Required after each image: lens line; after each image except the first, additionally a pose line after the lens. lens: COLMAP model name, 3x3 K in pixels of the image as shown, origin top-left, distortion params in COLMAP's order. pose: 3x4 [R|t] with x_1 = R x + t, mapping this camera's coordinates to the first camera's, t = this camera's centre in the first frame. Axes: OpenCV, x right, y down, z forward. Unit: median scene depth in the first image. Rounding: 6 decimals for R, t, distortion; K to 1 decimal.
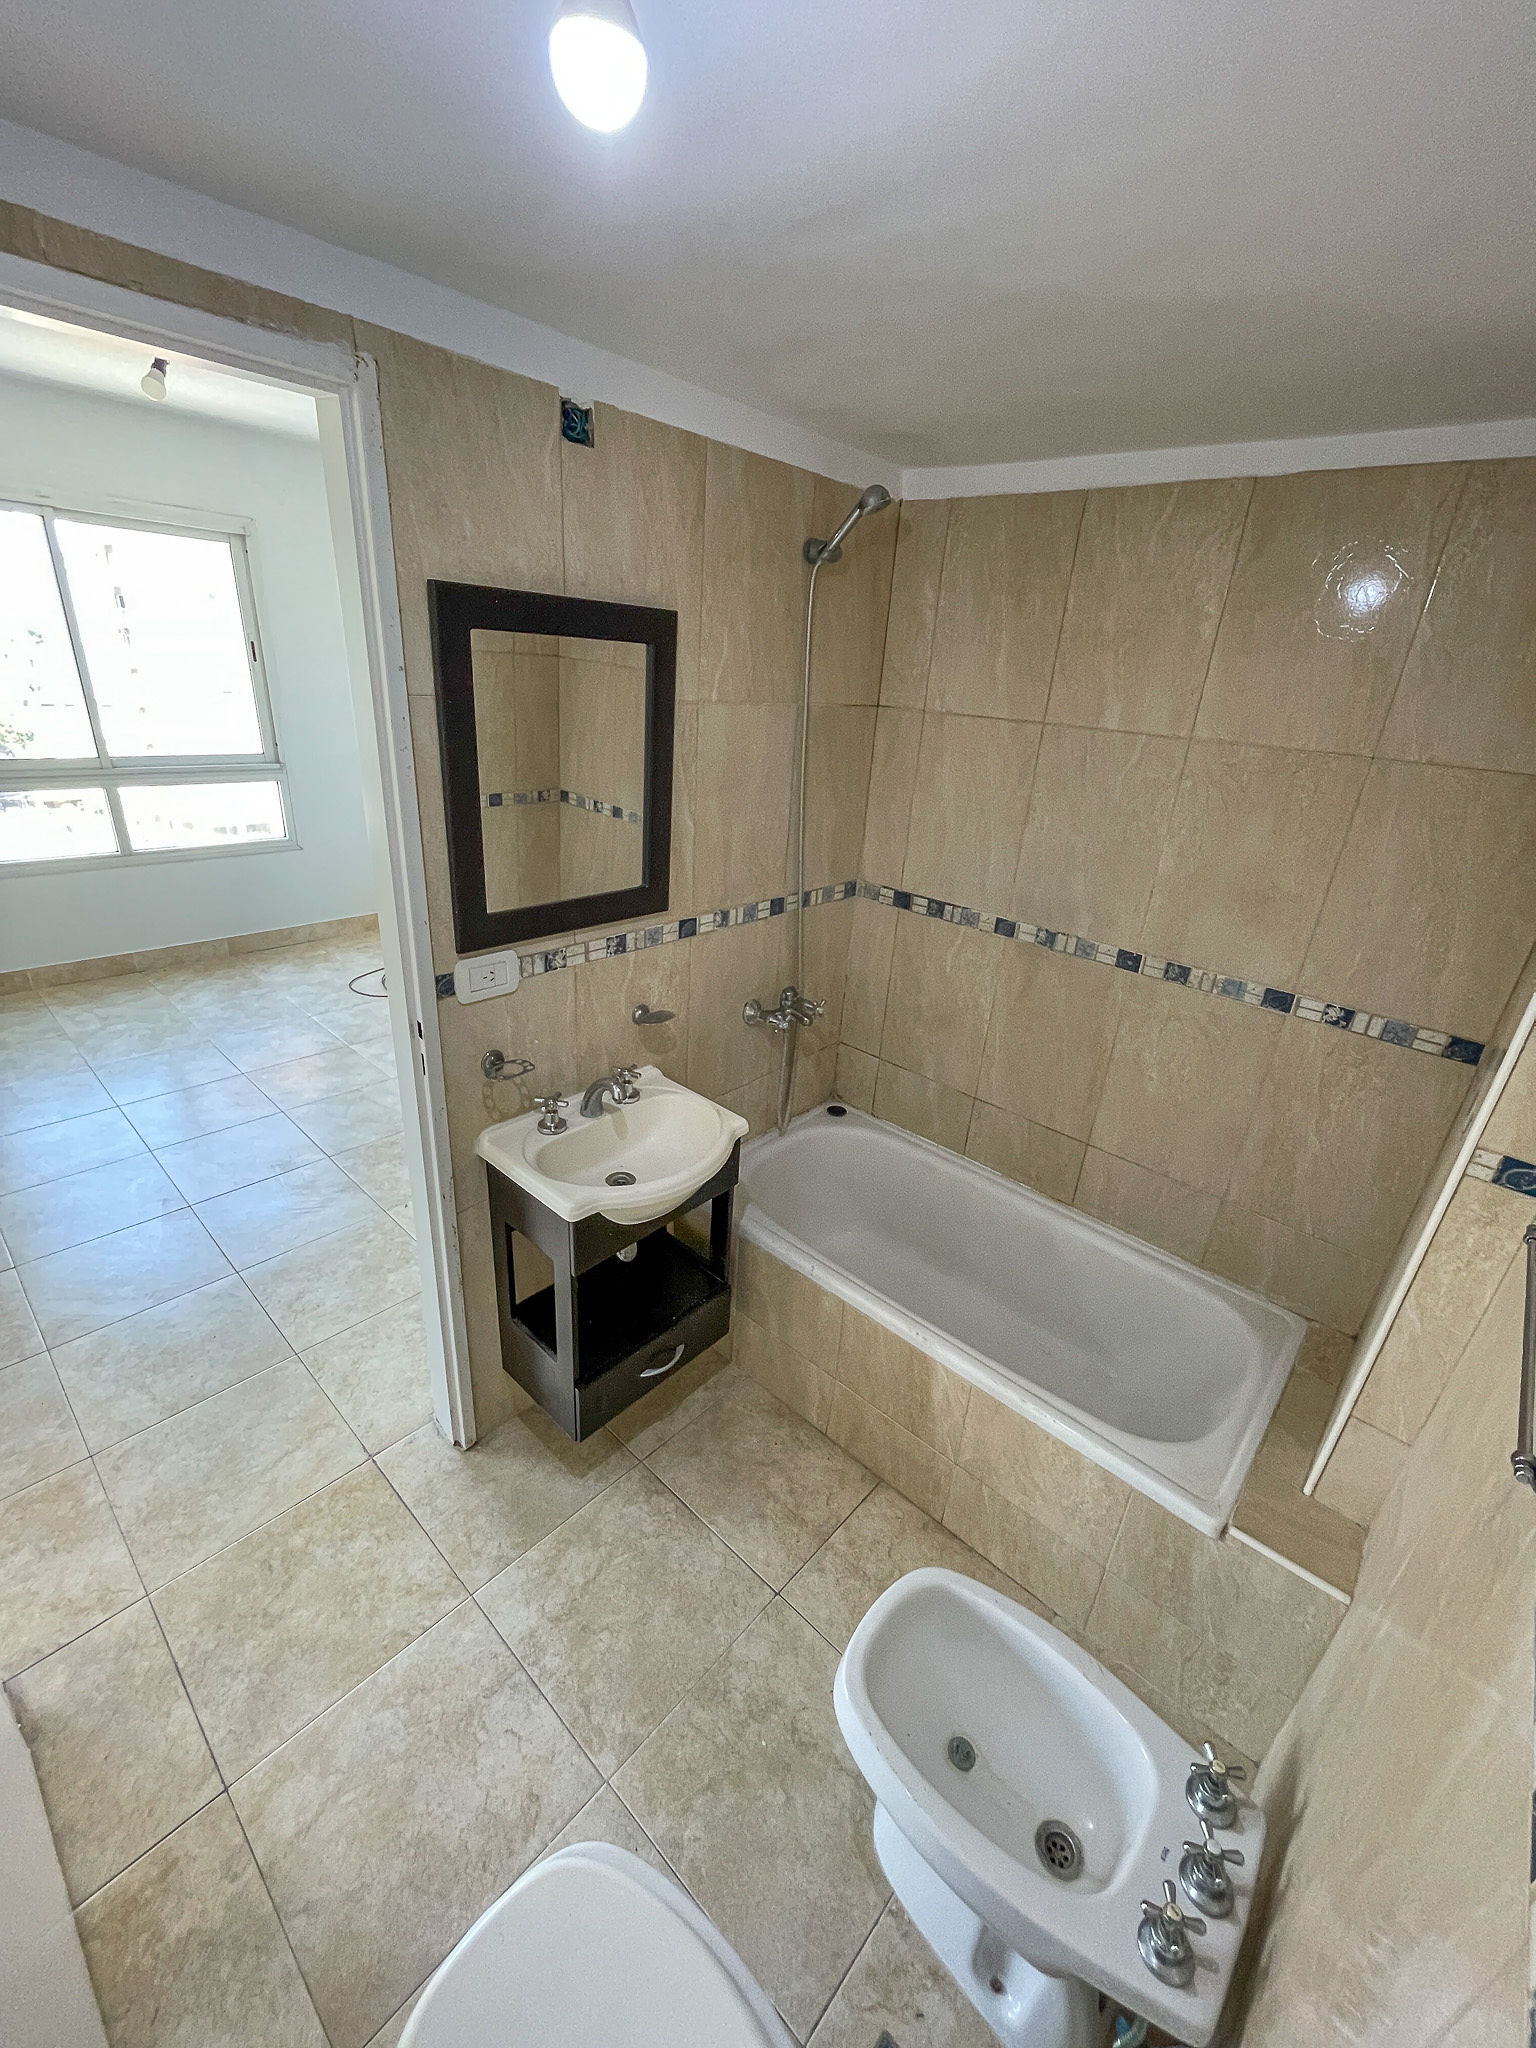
lens RADIAL K [[830.6, 0, 773.3], [0, 830.6, 1025.5], [0, 0, 1]] dist [-0.001657, -0.000464]
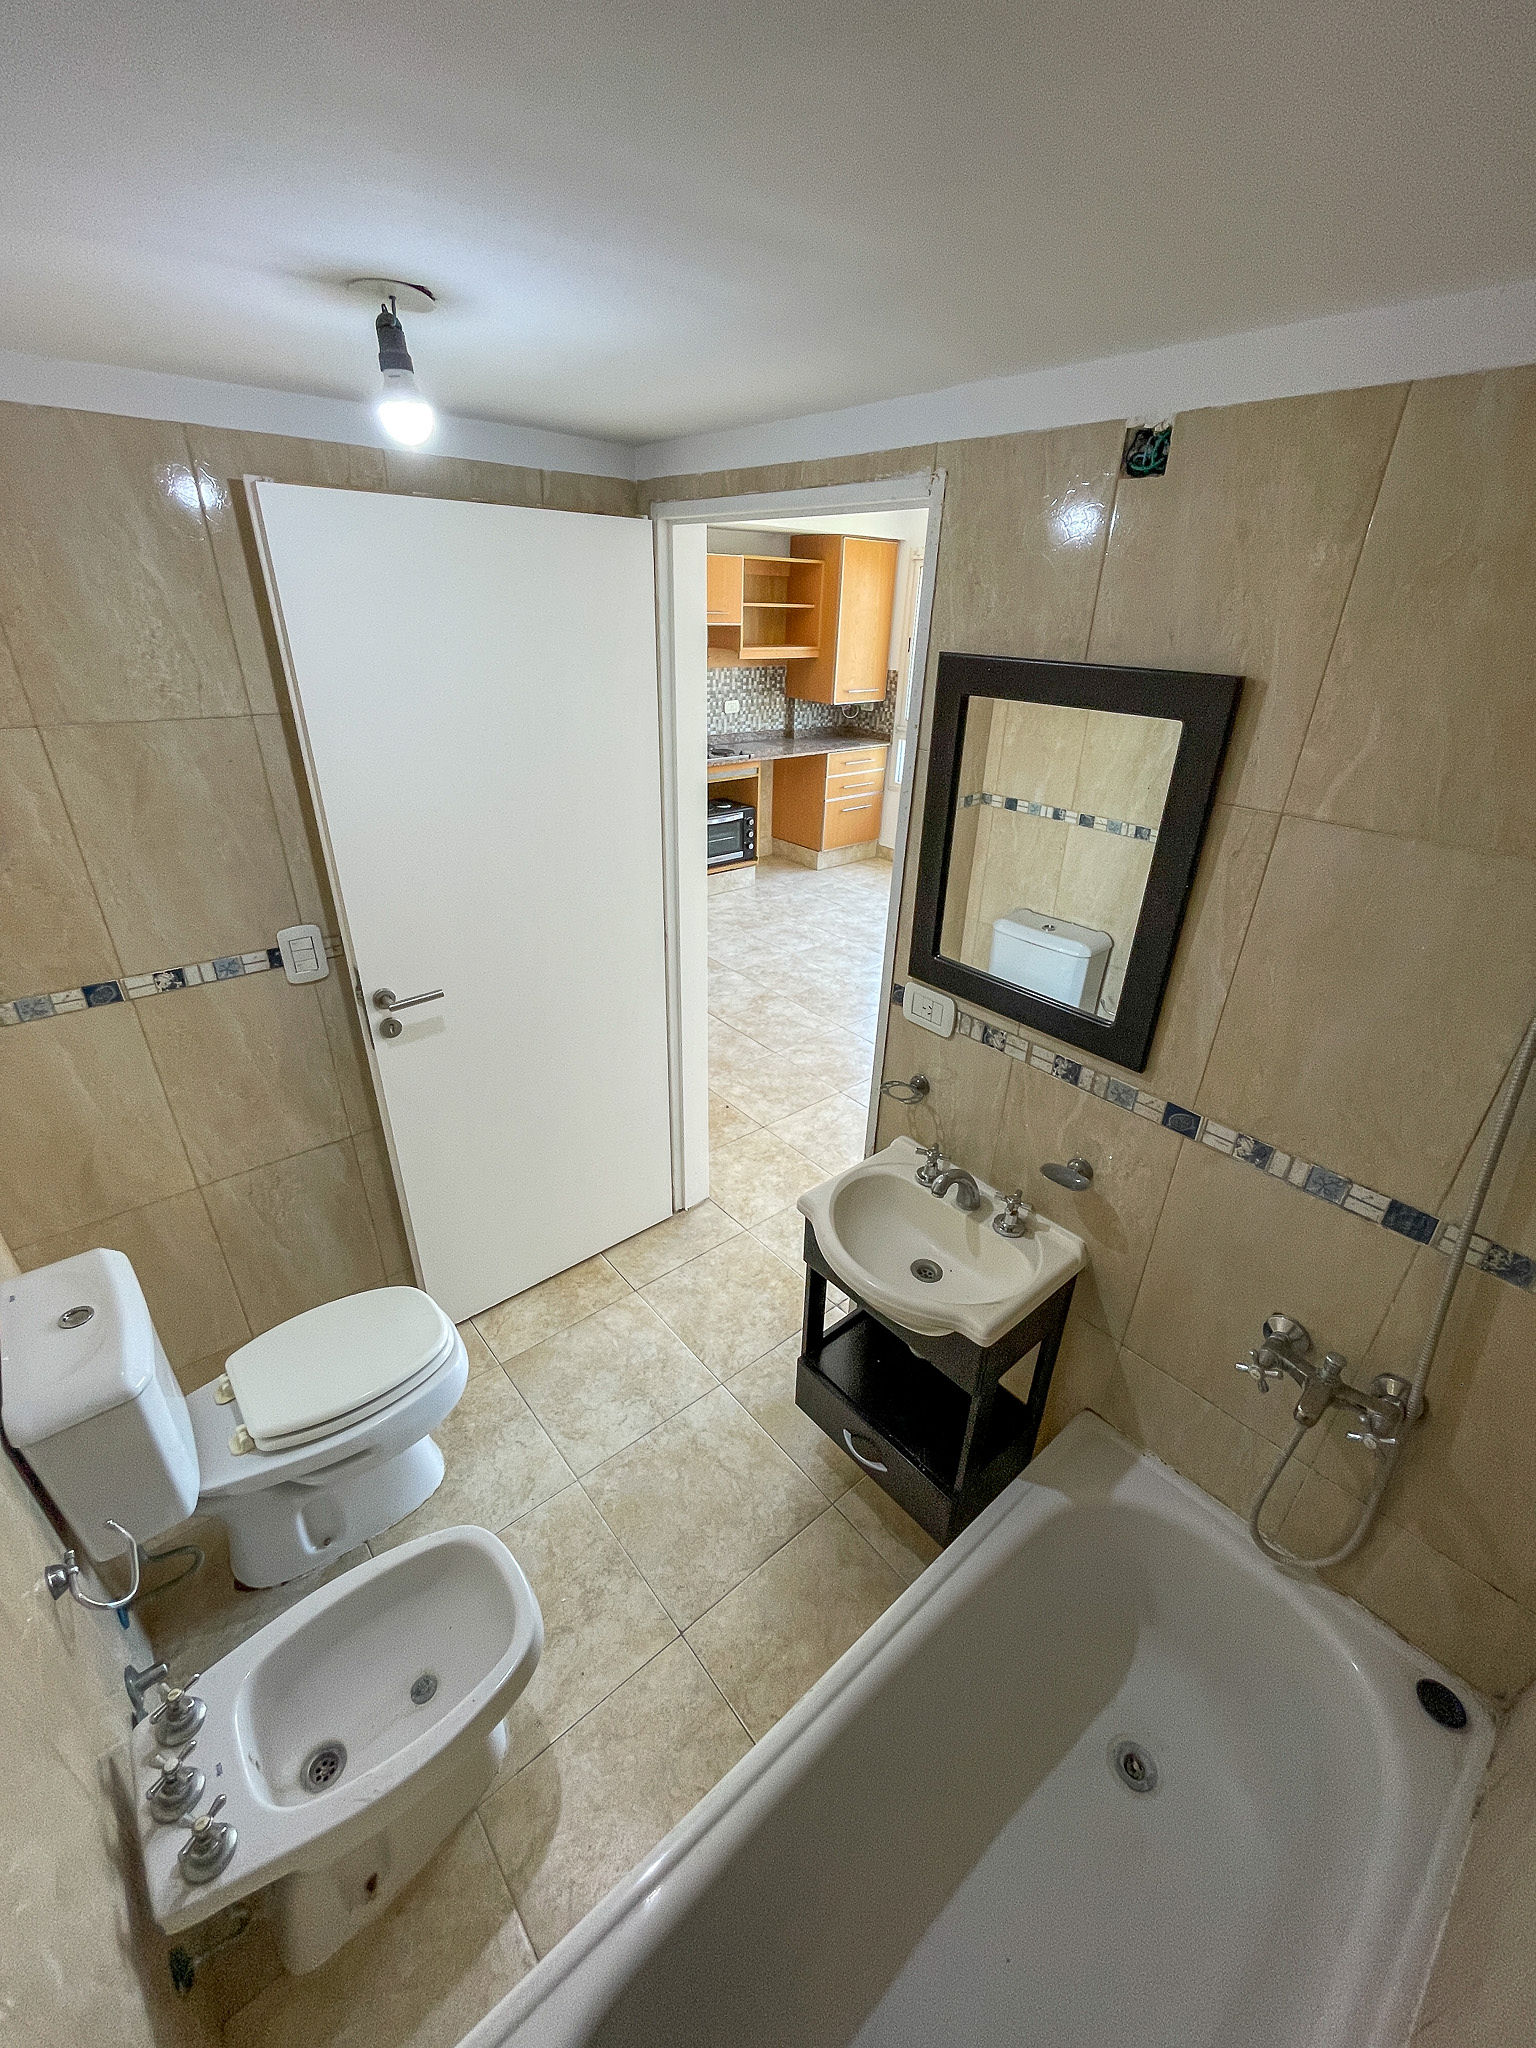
lens RADIAL K [[830.6, 0, 773.3], [0, 830.6, 1025.5], [0, 0, 1]] dist [-0.001657, -0.000464]
pose [[-0.129150, 0.386016, -0.913407, 0.623598], [-0.429494, 0.808464, 0.402394, -0.361046], [0.893787, 0.444272, 0.061379, 0.711841]]
